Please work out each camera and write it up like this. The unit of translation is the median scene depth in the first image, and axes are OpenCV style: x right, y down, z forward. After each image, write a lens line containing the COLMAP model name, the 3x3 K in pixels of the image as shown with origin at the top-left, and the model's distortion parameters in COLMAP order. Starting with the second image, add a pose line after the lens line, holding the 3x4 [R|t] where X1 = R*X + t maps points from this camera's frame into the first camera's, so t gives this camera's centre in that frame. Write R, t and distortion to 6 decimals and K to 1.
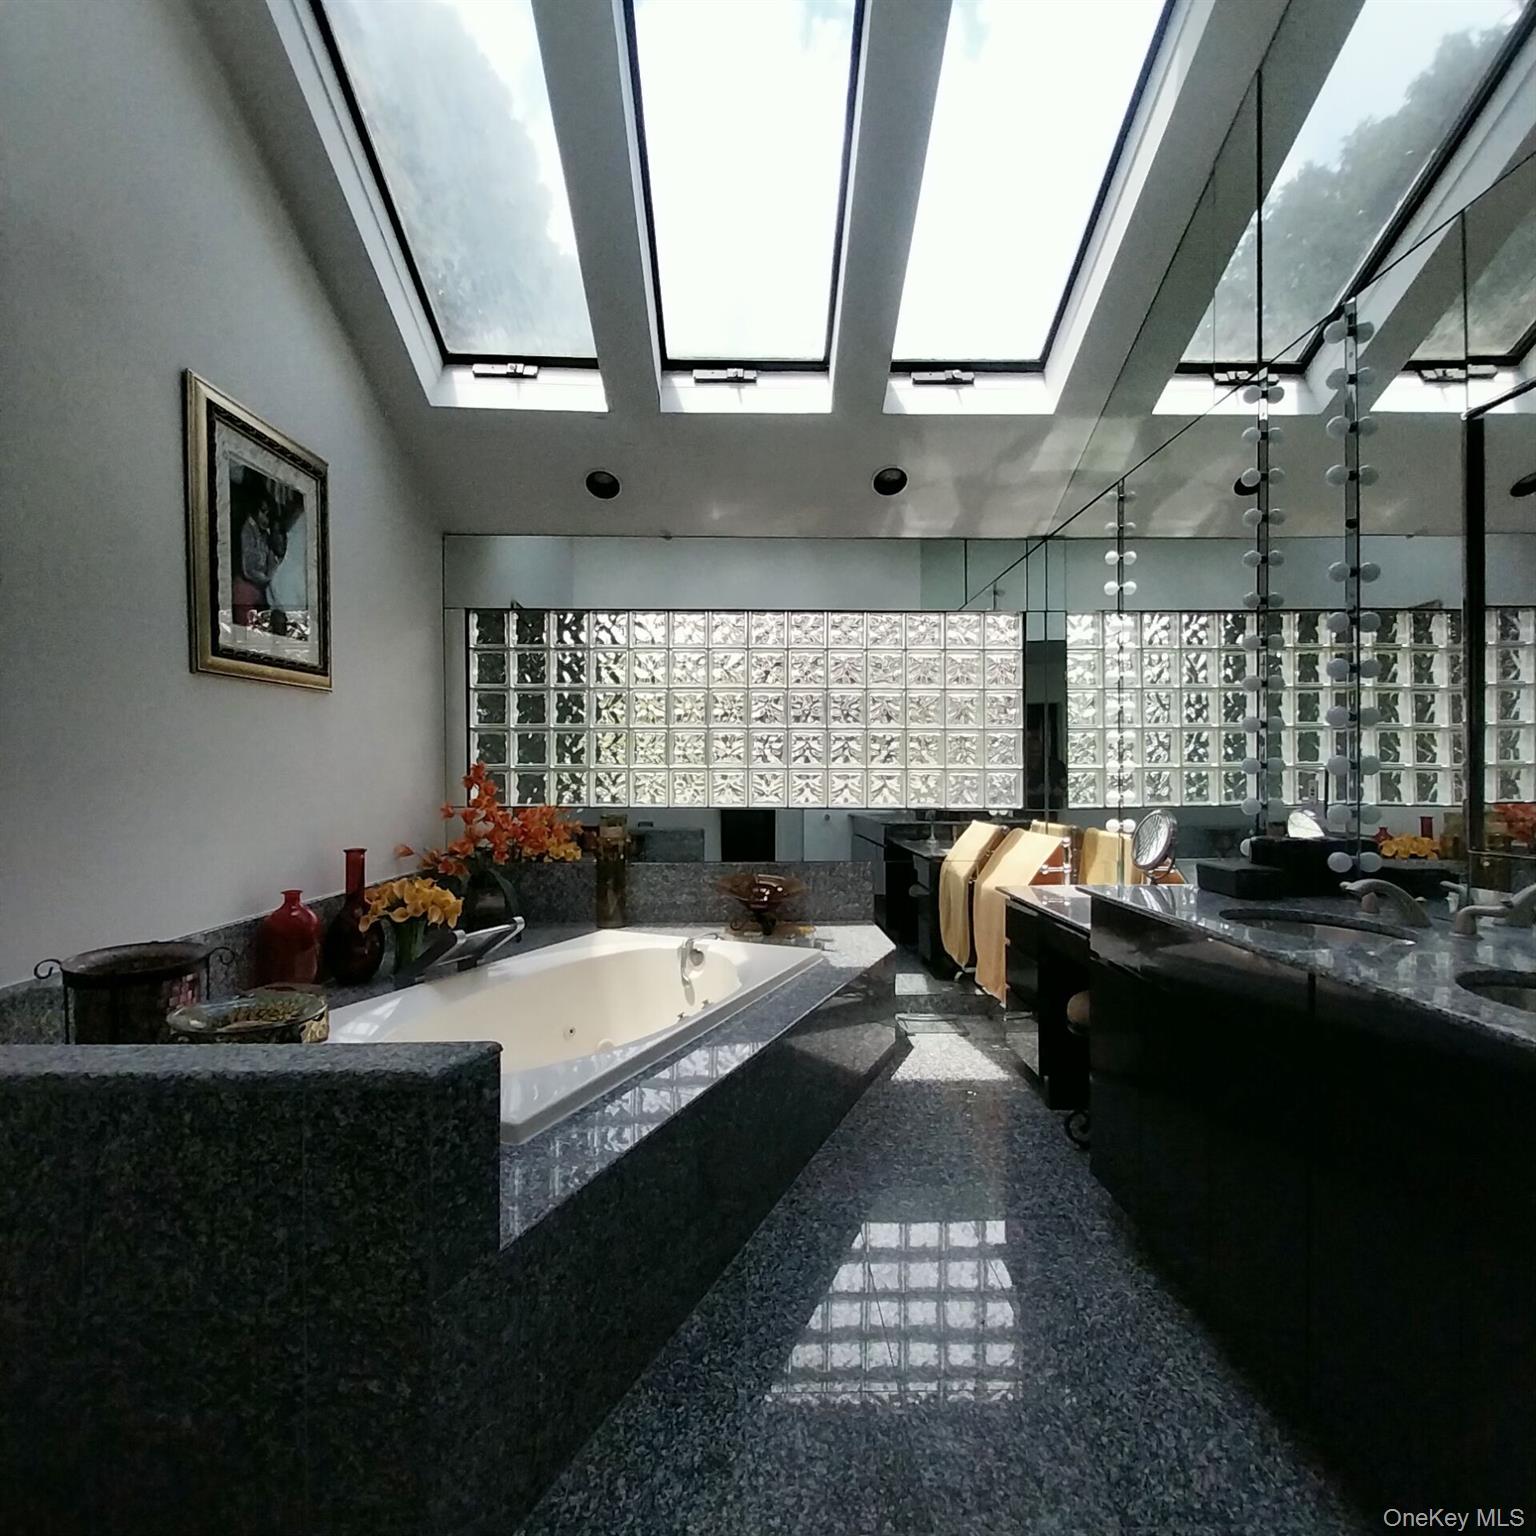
lens RADIAL K [[830.6, 0, 764.3], [0, 830.6, 772.9], [0, 0, 1]] dist [0.022087, -0.020885]
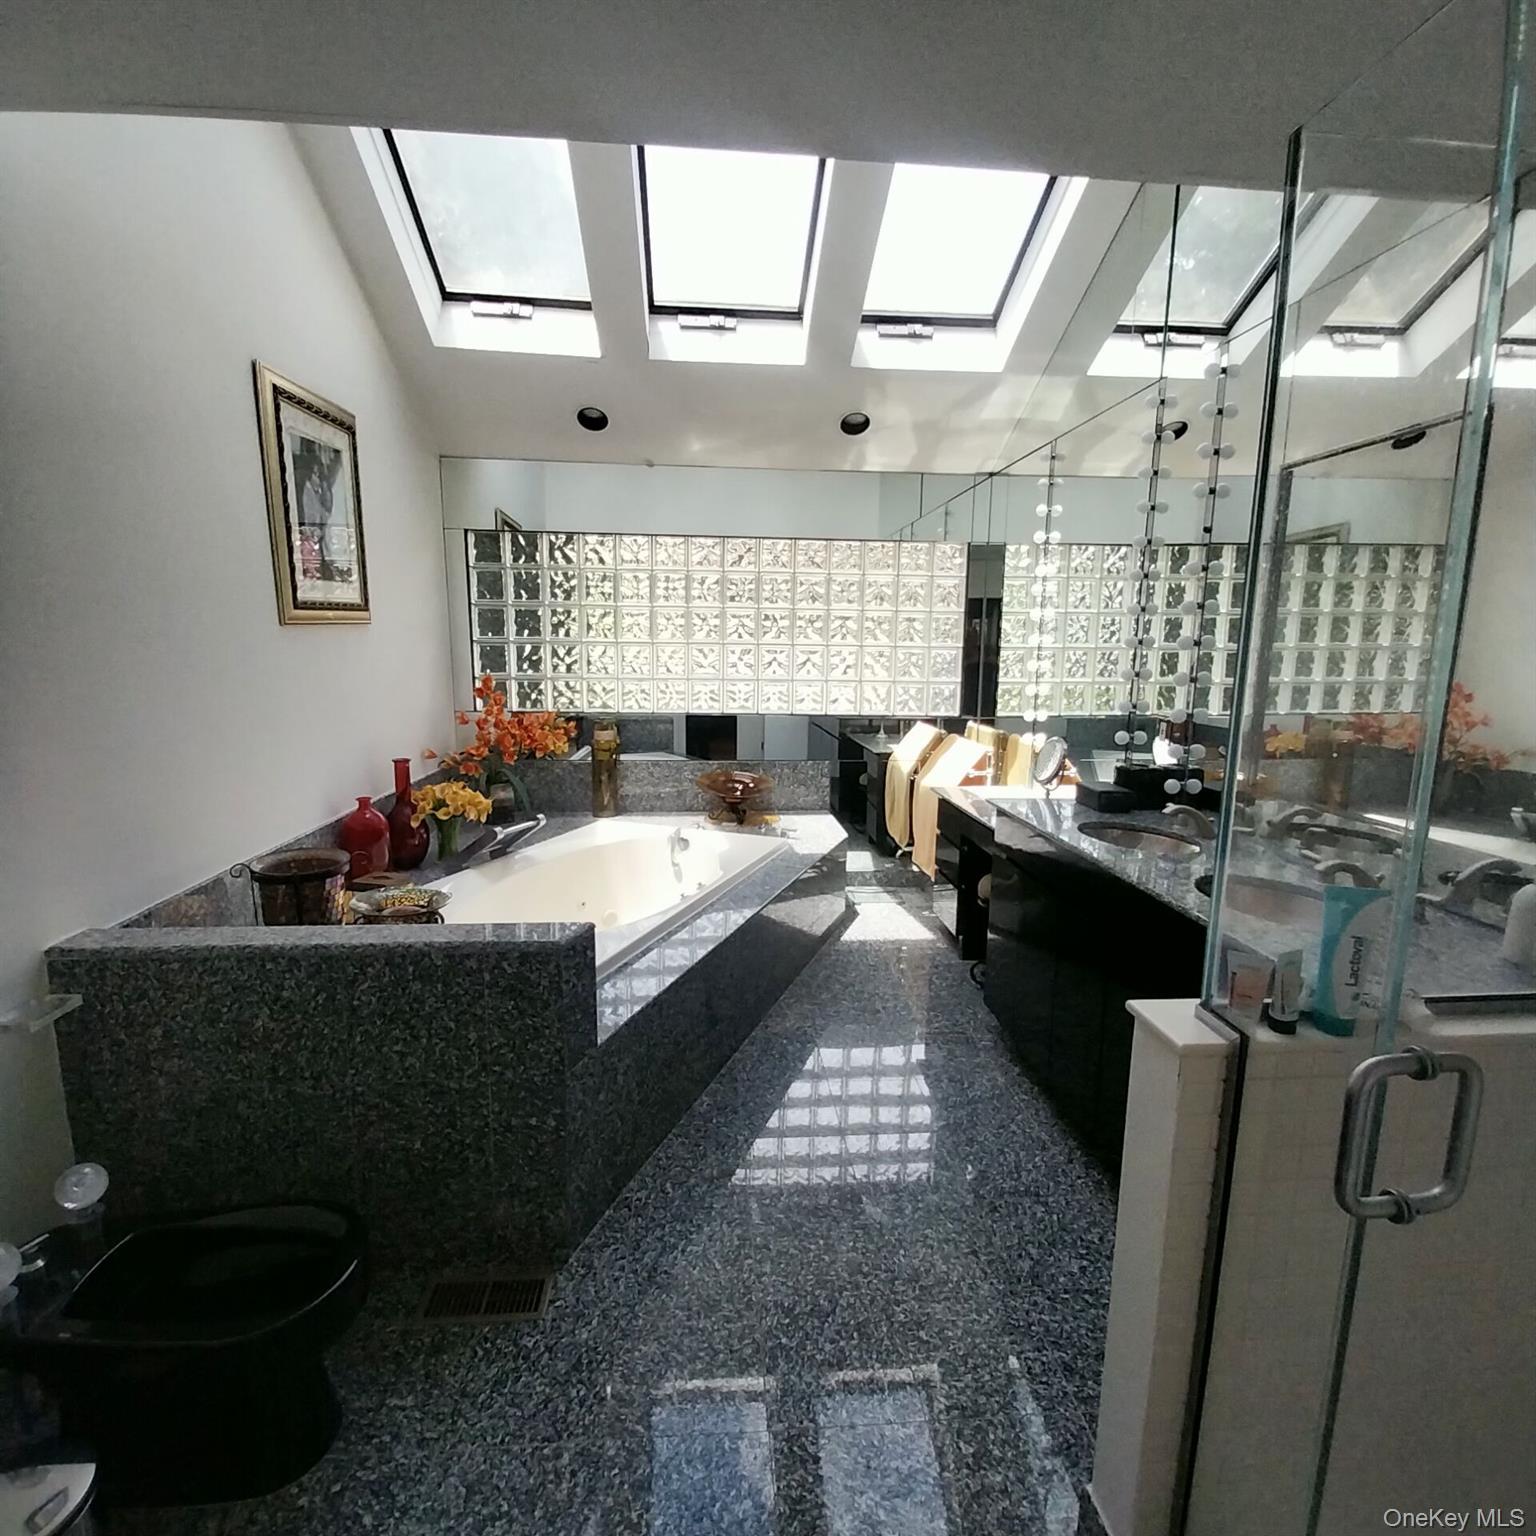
lens RADIAL K [[808.7, 0, 771.8], [0, 808.7, 788.0], [0, 0, 1]] dist [0.014616, -0.016506]
pose [[0.998010, 0.003801, 0.062948, -0.025802], [-0.014424, 0.985480, 0.169179, -0.054609], [-0.061391, -0.169750, 0.983573, -0.137824]]
